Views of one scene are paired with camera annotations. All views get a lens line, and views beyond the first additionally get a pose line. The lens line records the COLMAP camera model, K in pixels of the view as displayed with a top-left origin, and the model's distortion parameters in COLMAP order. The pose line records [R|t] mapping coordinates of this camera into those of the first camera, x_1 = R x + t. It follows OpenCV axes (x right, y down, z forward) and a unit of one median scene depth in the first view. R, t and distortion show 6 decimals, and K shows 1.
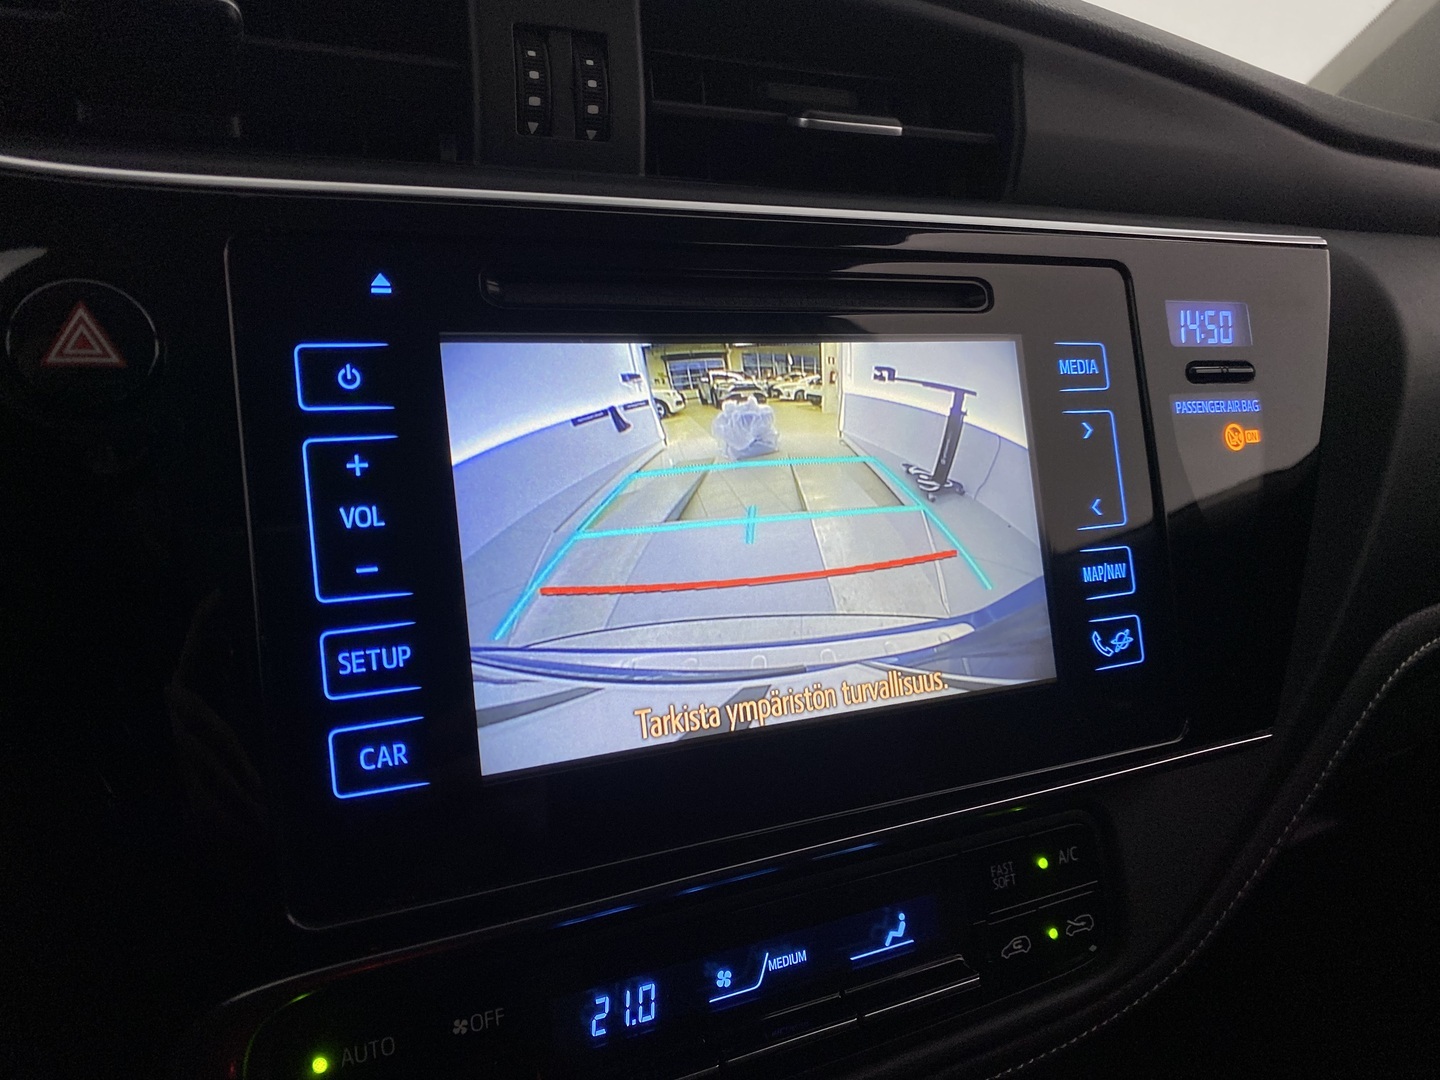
lens RADIAL K [[1089.7, 0, 725.1], [0, 1089.7, 536.2], [0, 0, 1]] dist [-0.010066, 0.001583]
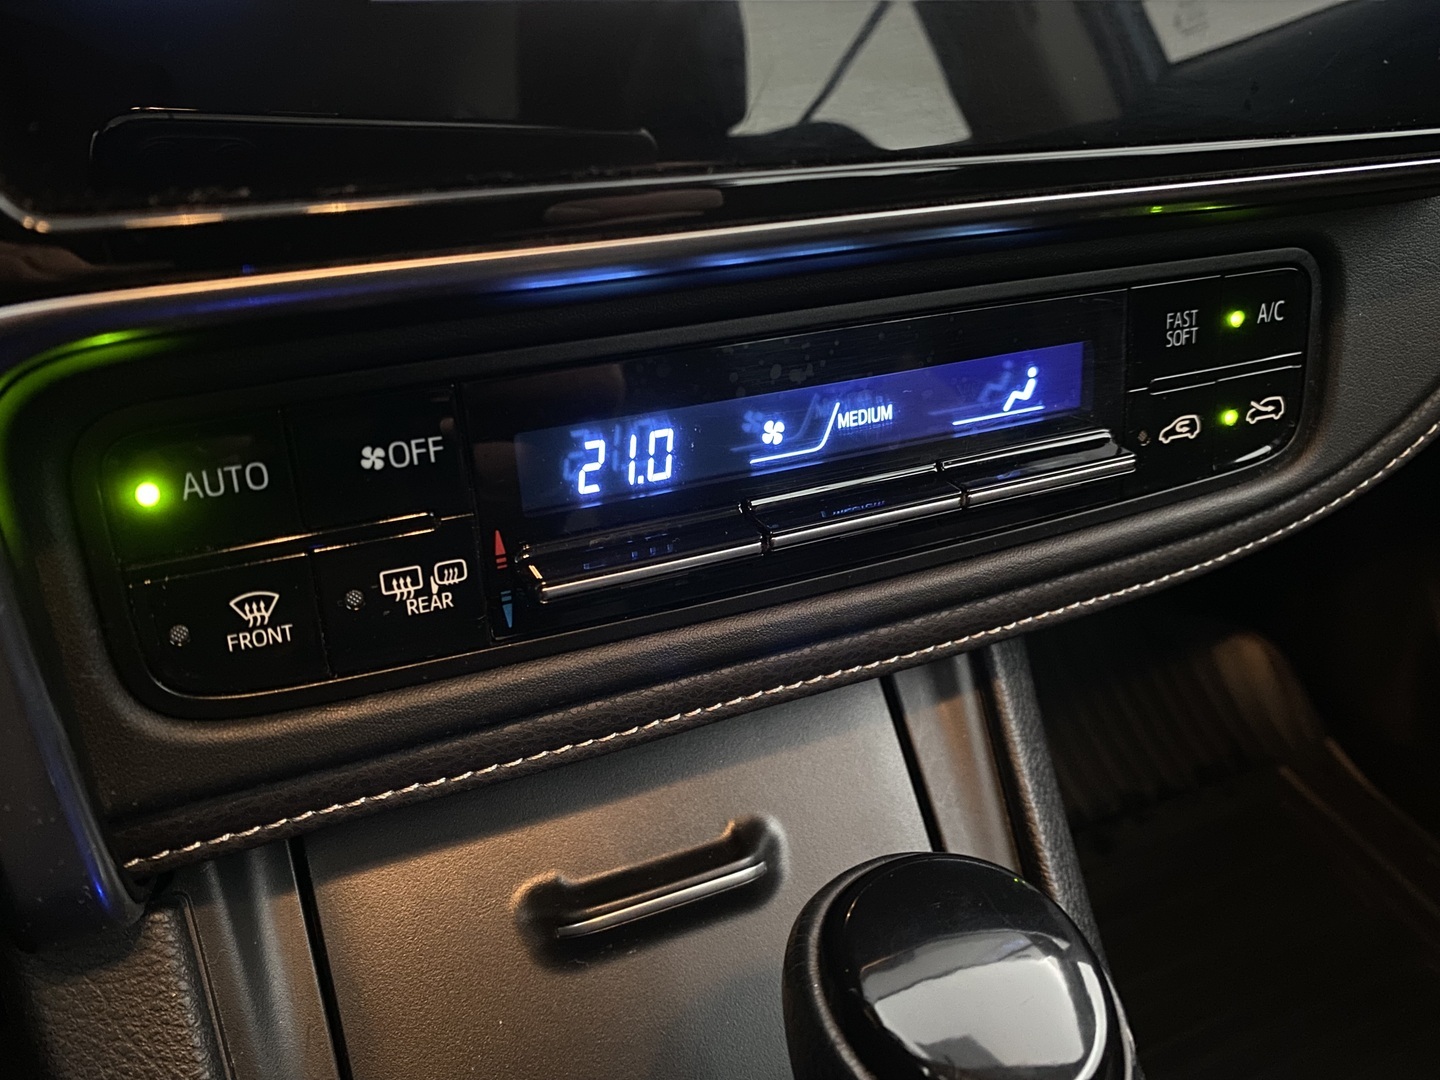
lens RADIAL K [[1131.7, 0, 711.1], [0, 1131.7, 541.0], [0, 0, 1]] dist [0.024557, -0.027729]
pose [[0.998313, 0.057408, -0.008723, -0.029506], [-0.049499, 0.919886, 0.389049, 0.191647], [0.030359, -0.387960, 0.921176, 0.313187]]
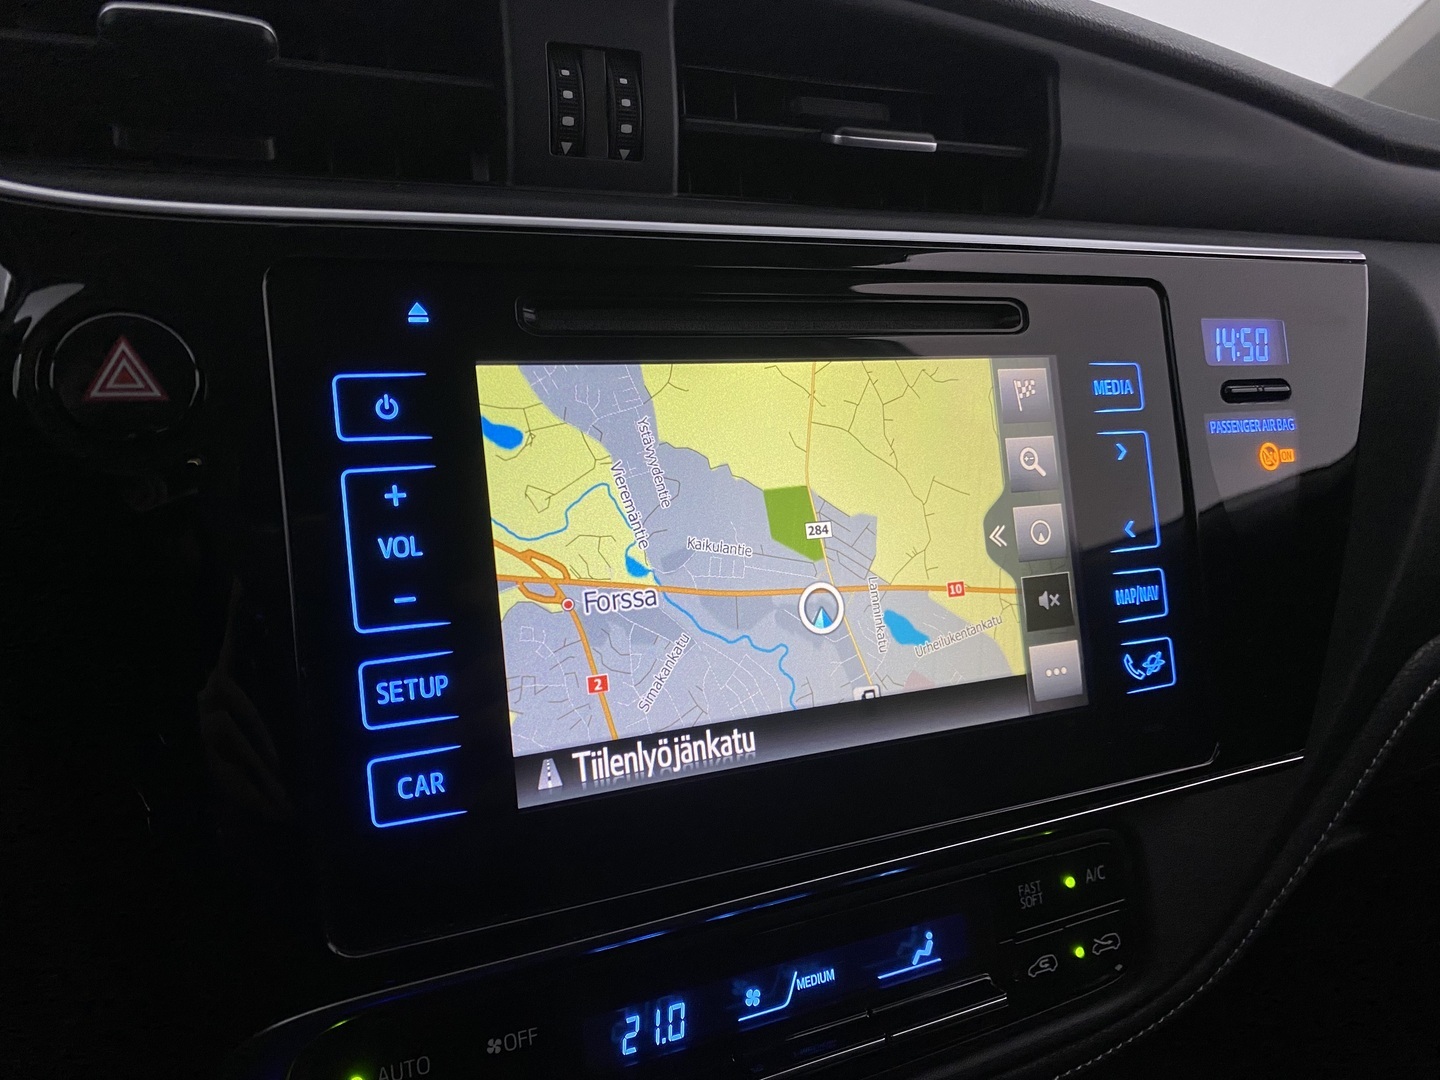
lens RADIAL K [[1089.7, 0, 724.7], [0, 1089.7, 547.6], [0, 0, 1]] dist [-0.010066, 0.001583]
pose [[0.999866, 0.005636, -0.015373, -0.013680], [-0.005348, 0.999811, 0.018713, -0.027806], [0.015475, -0.018628, 0.999707, 0.000908]]
